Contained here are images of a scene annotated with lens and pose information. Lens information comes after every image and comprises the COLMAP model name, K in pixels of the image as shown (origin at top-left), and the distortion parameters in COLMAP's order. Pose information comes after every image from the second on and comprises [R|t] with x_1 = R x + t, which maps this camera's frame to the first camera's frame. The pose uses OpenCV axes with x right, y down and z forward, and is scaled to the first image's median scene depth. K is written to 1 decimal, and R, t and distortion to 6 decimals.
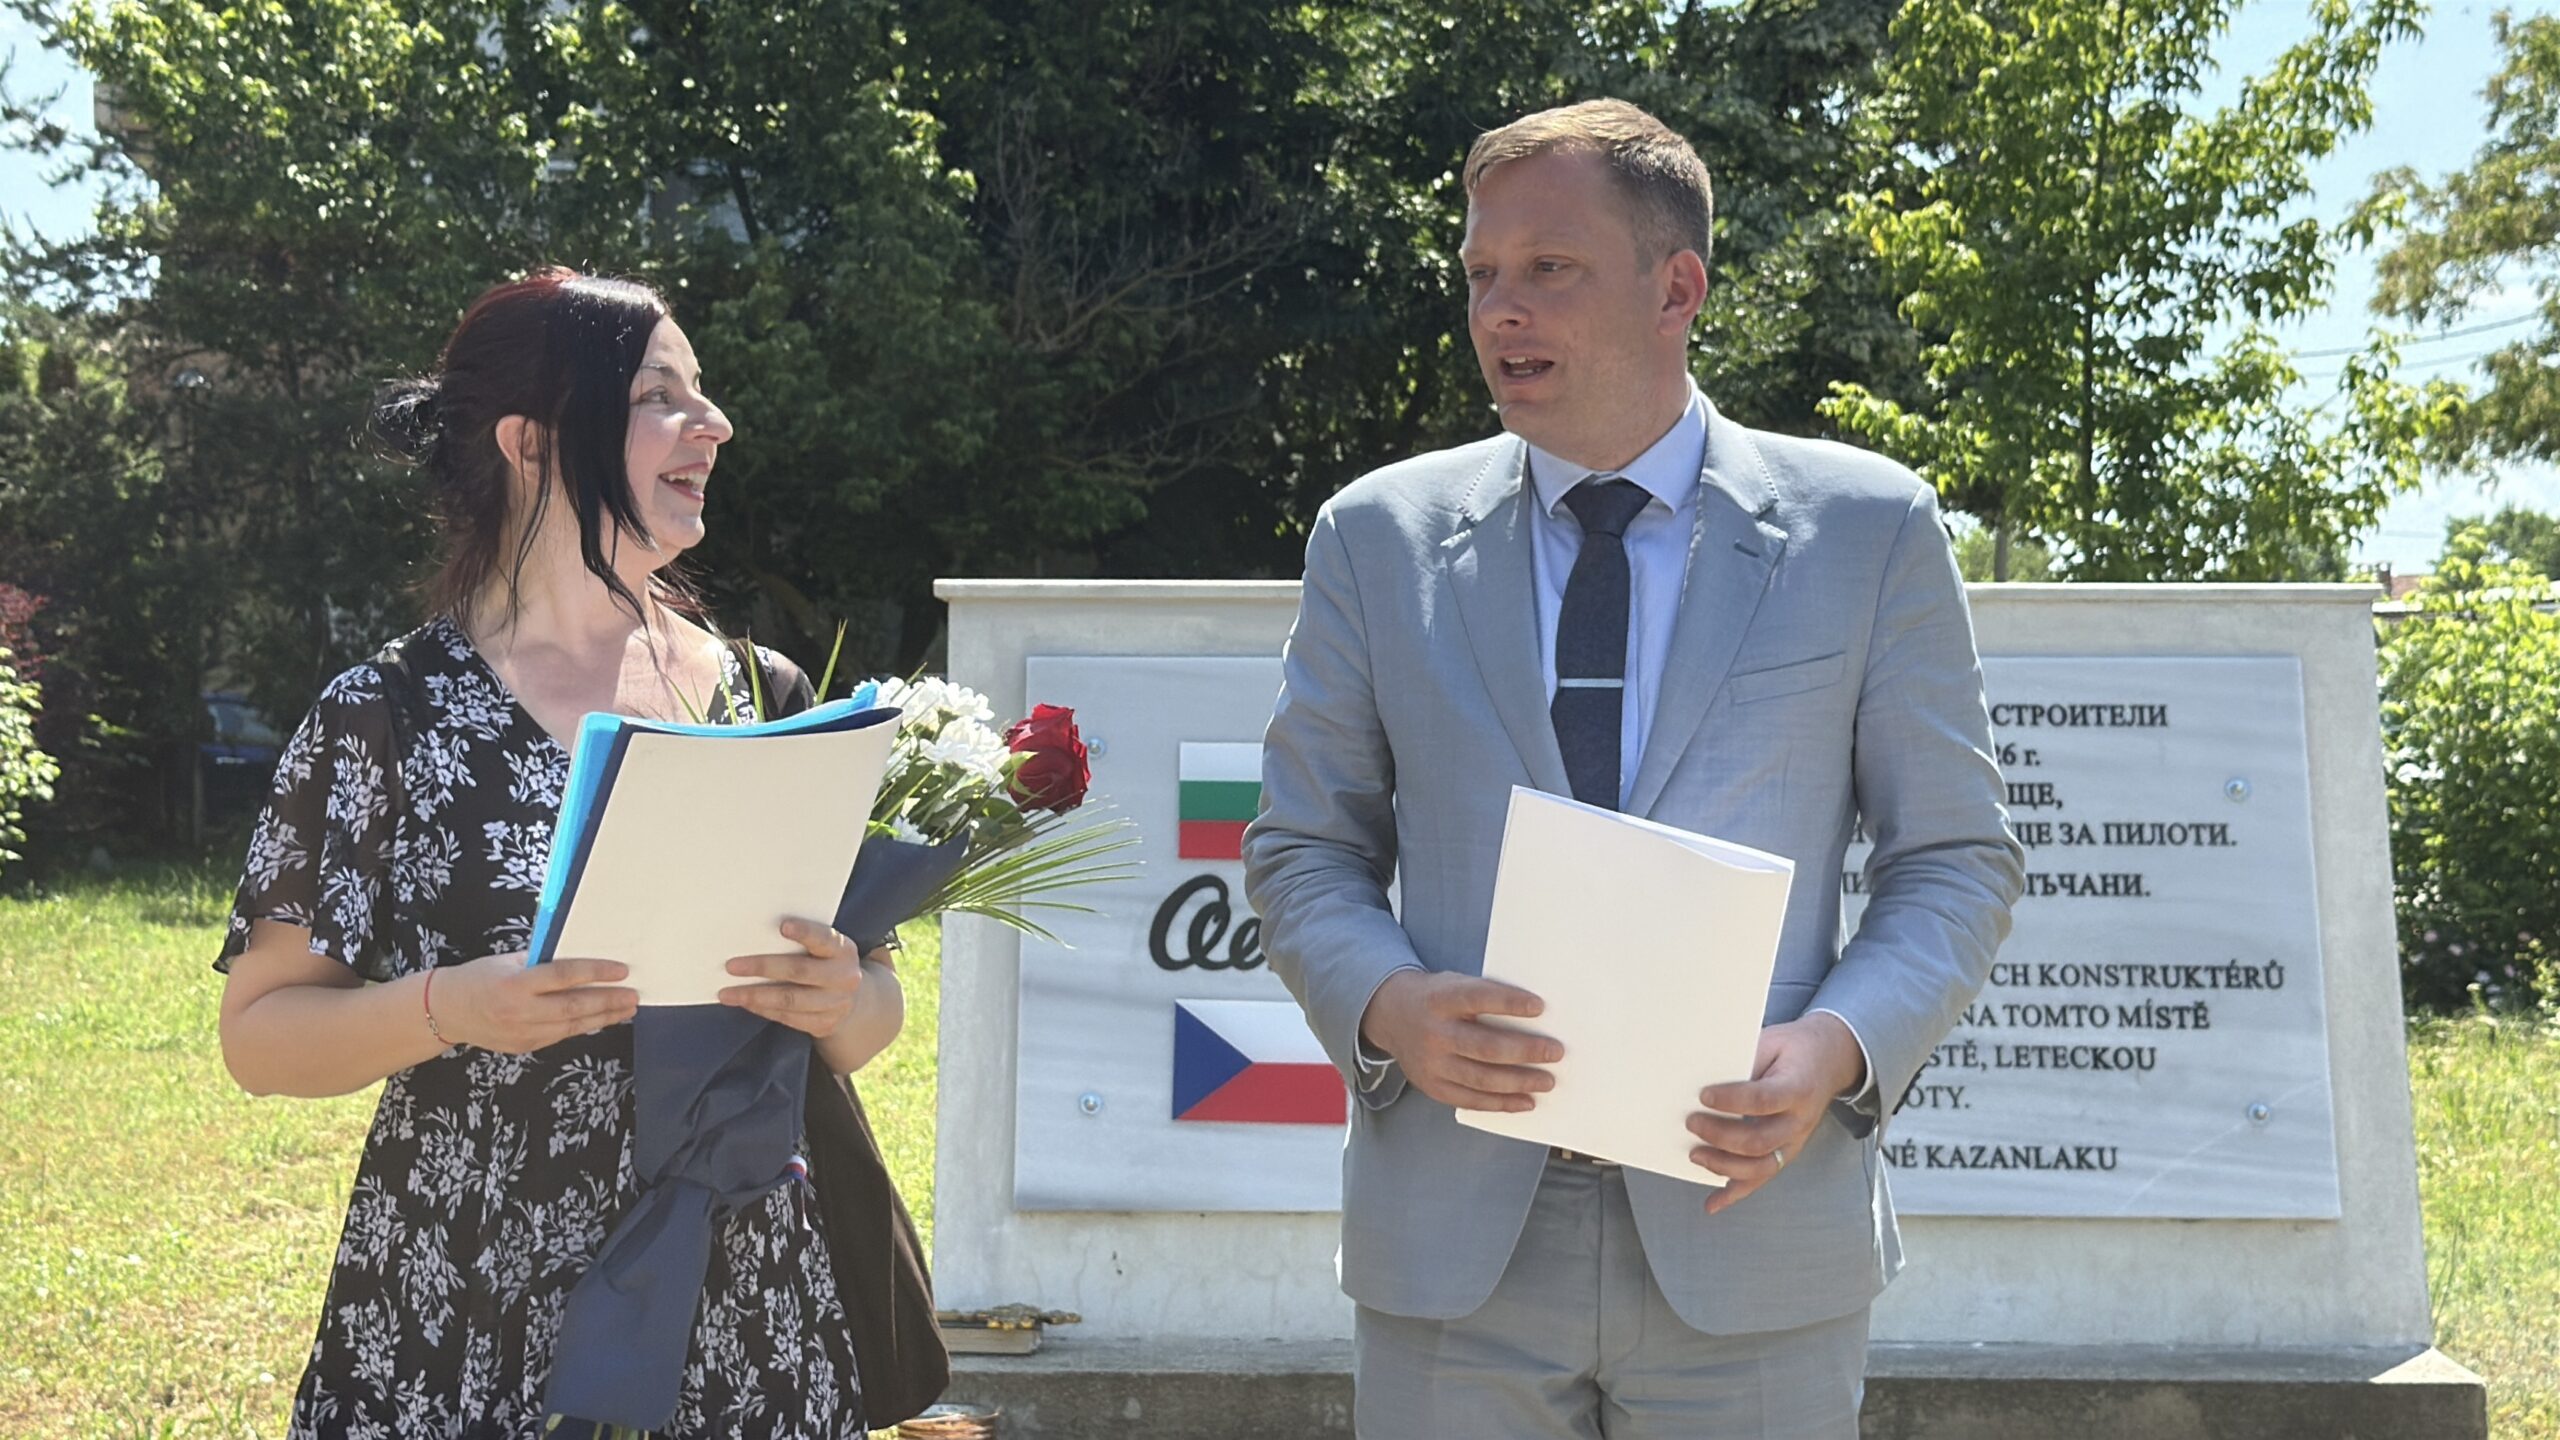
lens RADIAL K [[4393.2, 0, 1288.2], [0, 4393.2, 724.3], [0, 0, 1]] dist [0.141439, 0.073205]
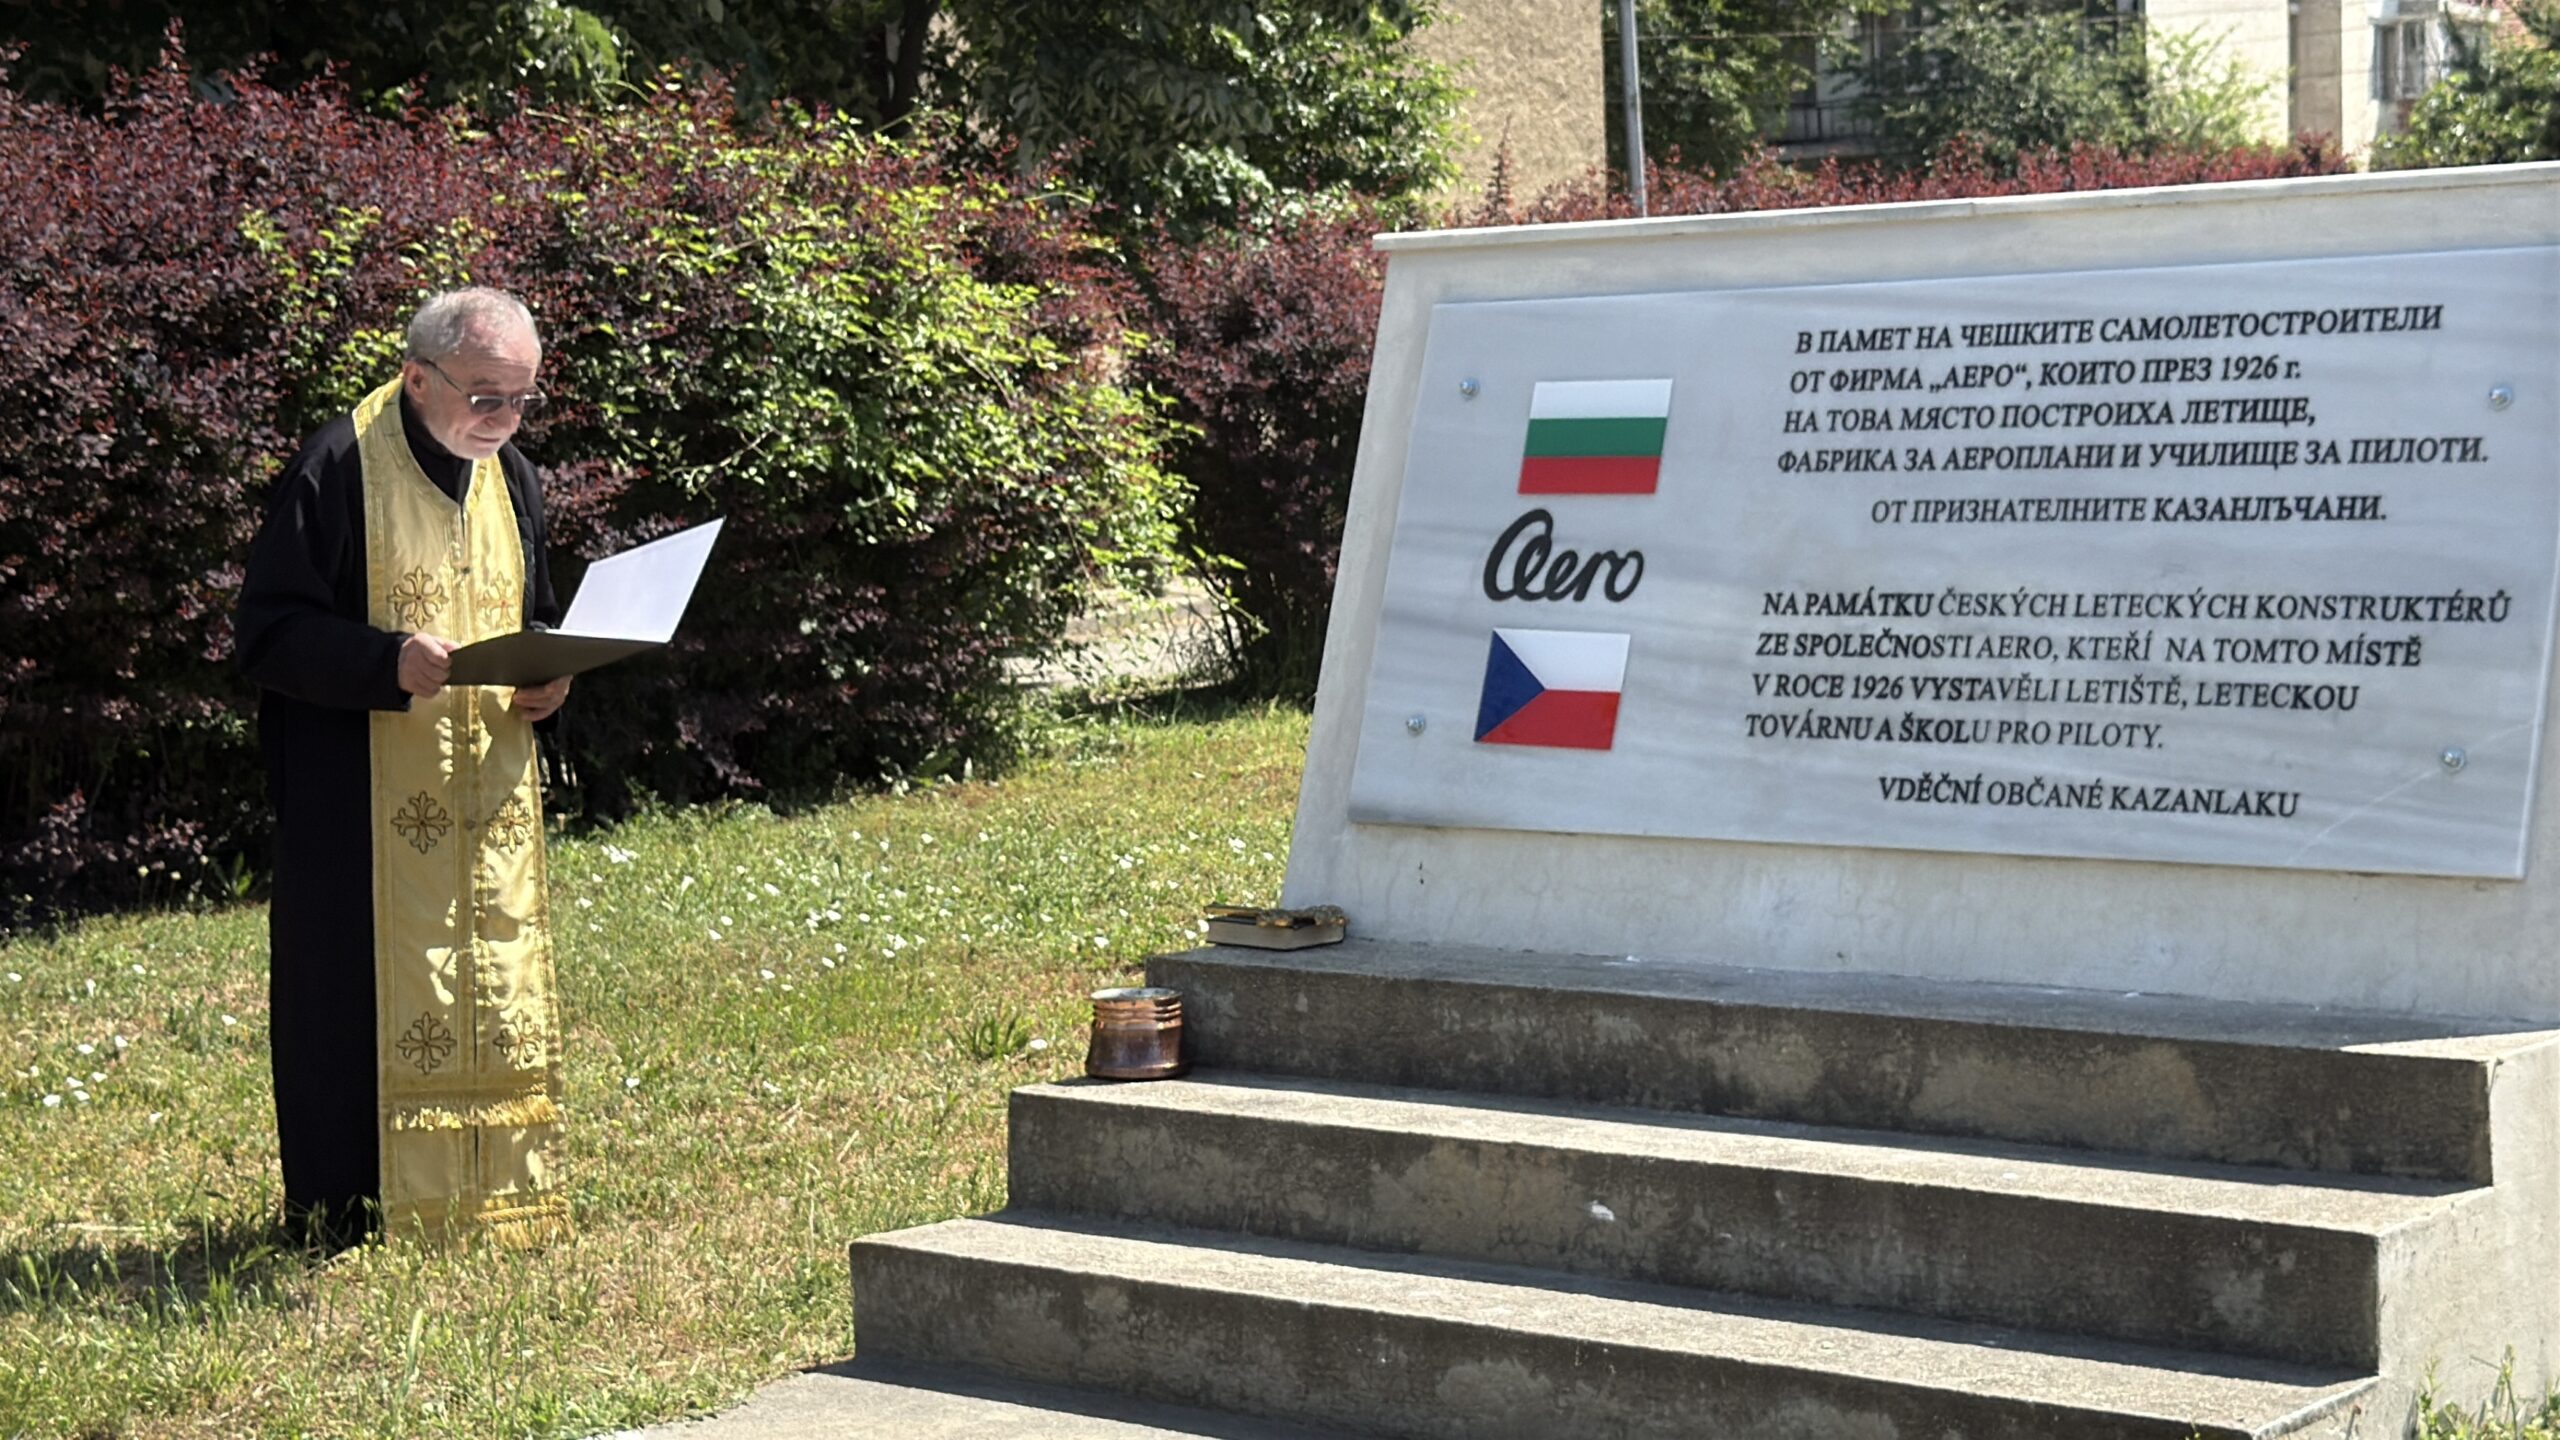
lens RADIAL K [[4415.3, 0, 1279.7], [0, 4415.3, 750.1], [0, 0, 1]] dist [0.159211, -0.027077]
pose [[0.778006, 0.024448, -0.627781, 0.596297], [0.033198, 0.996247, 0.079940, 0.005355], [0.627379, -0.083035, 0.774274, 0.145570]]
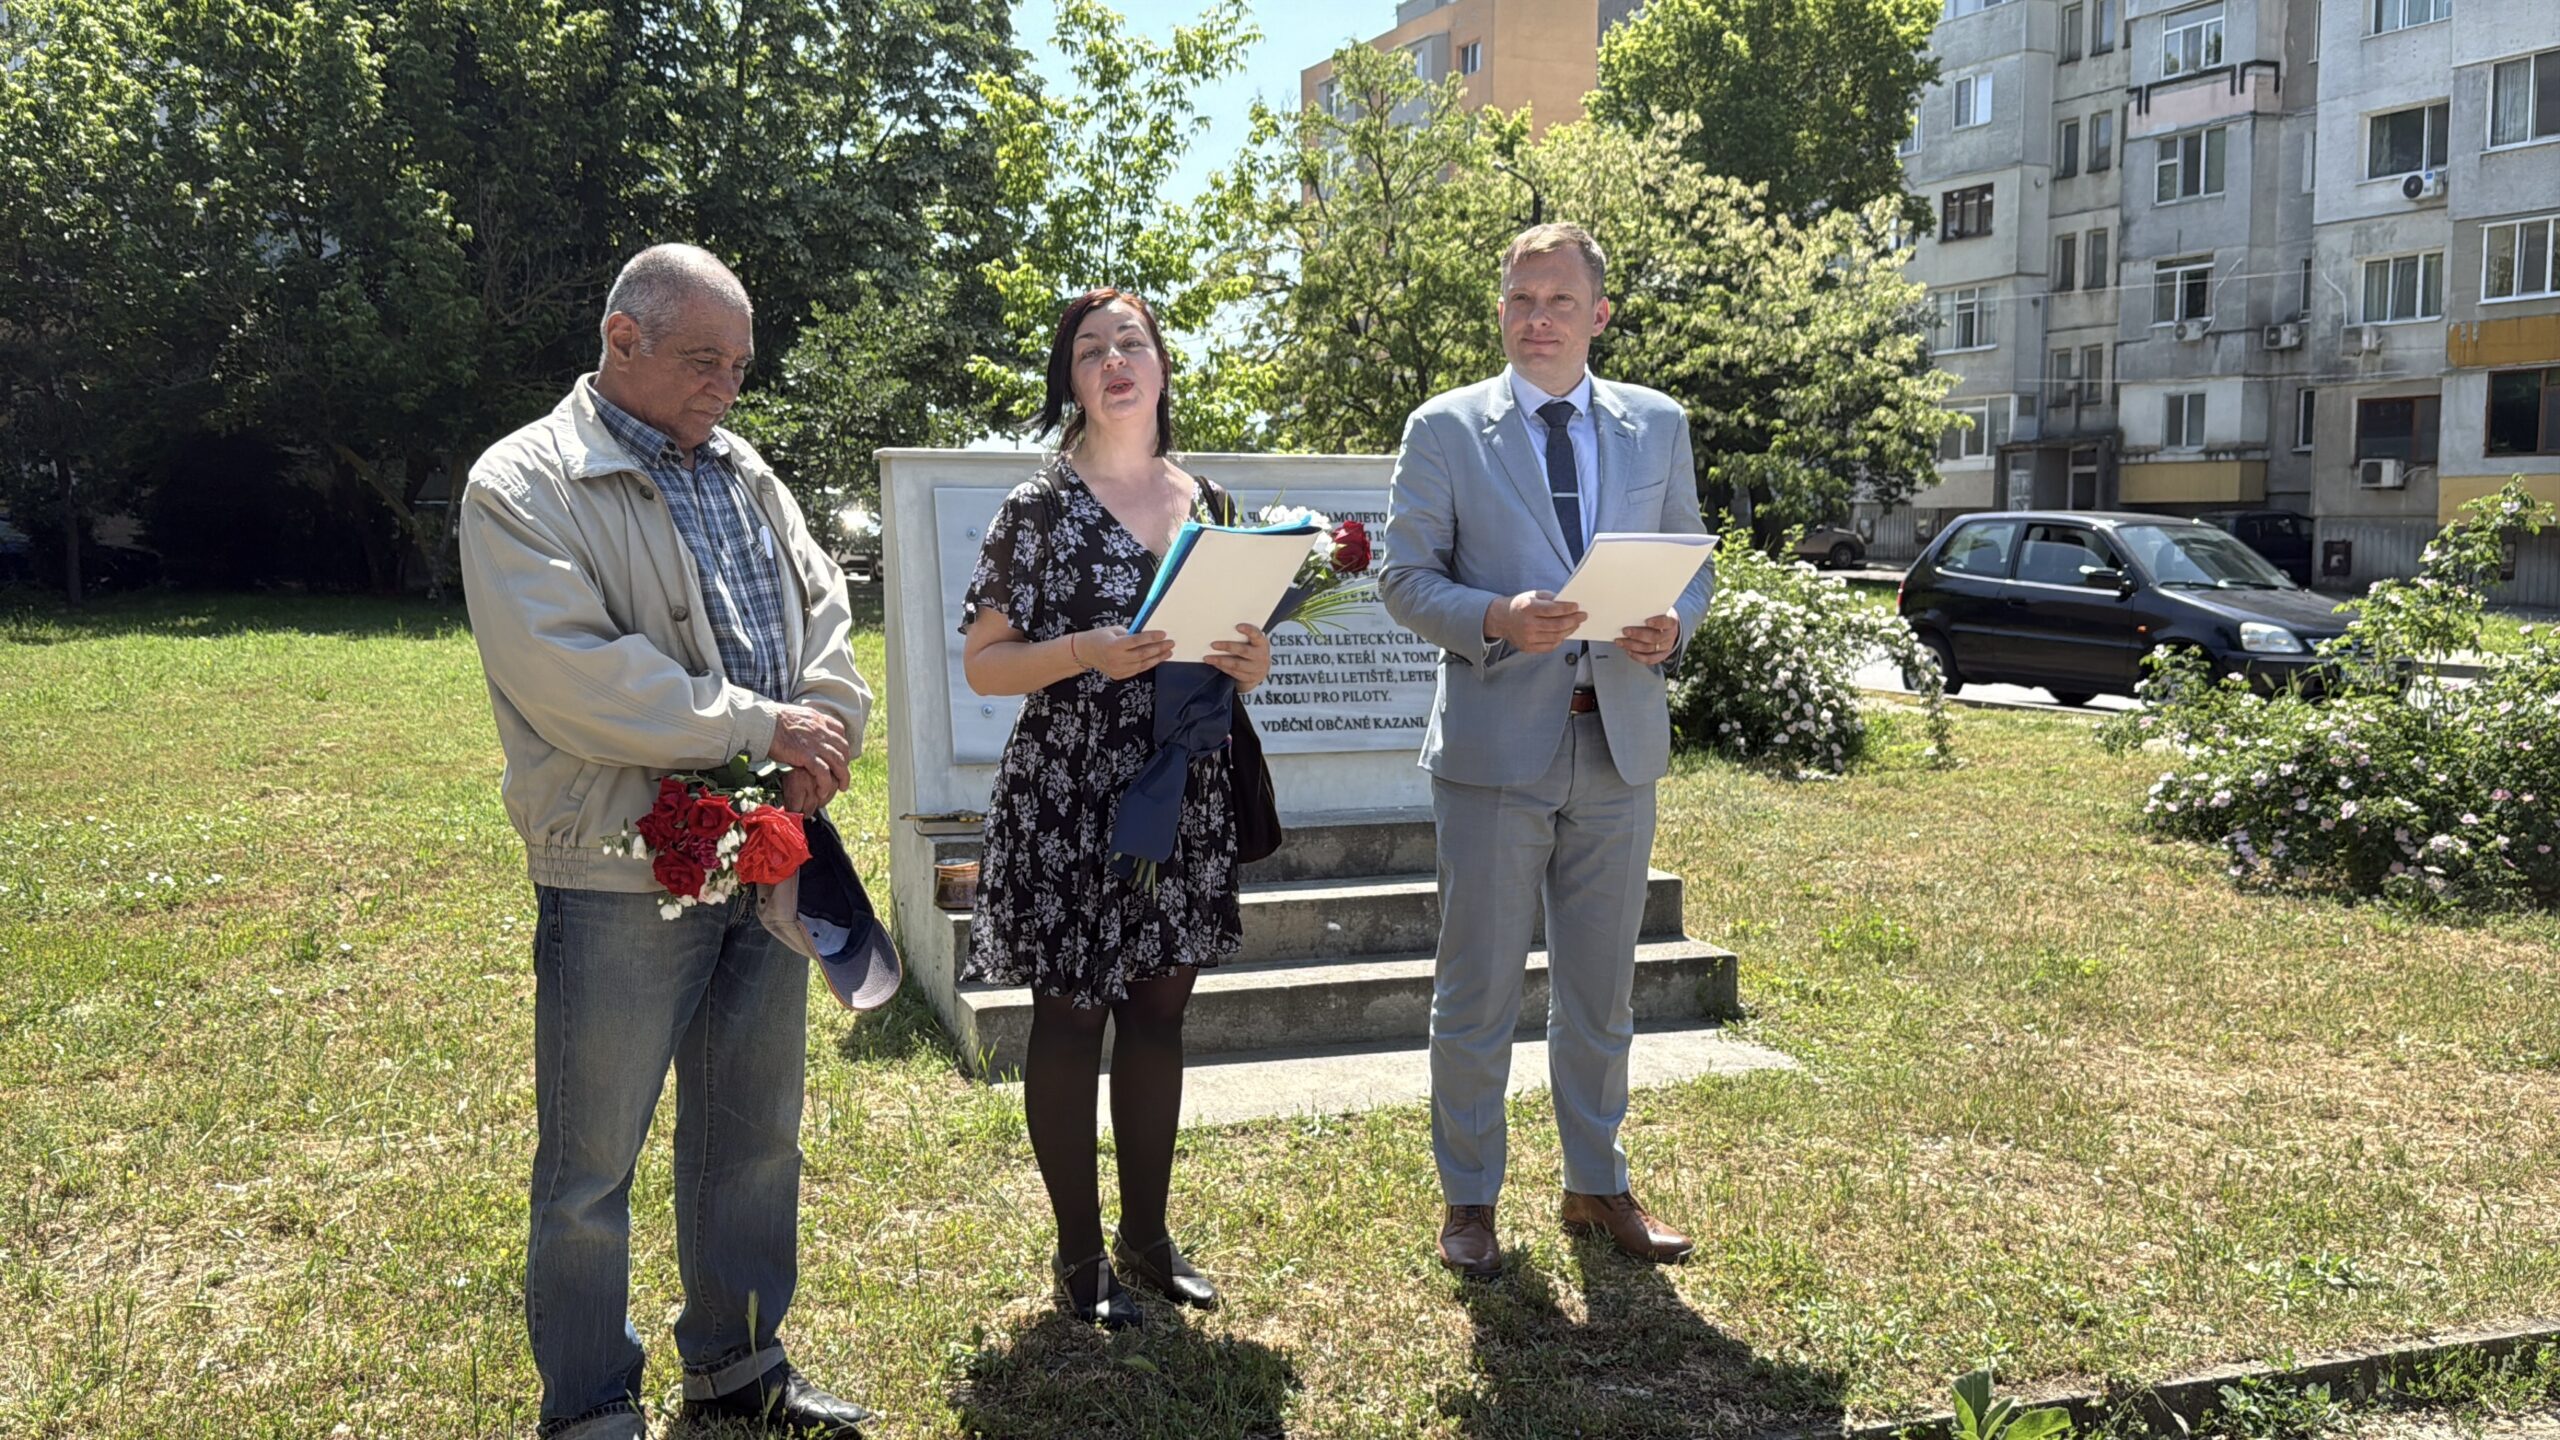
lens RADIAL K [[2203.0, 0, 1274.5], [0, 2203.0, 719.6], [0, 0, 1]] dist [0.198265, -0.393723]
pose [[0.948731, -0.030398, 0.314618, -0.237558], [0.003740, 0.996375, 0.084991, 0.004183], [-0.316061, -0.079457, 0.945406, -0.005028]]
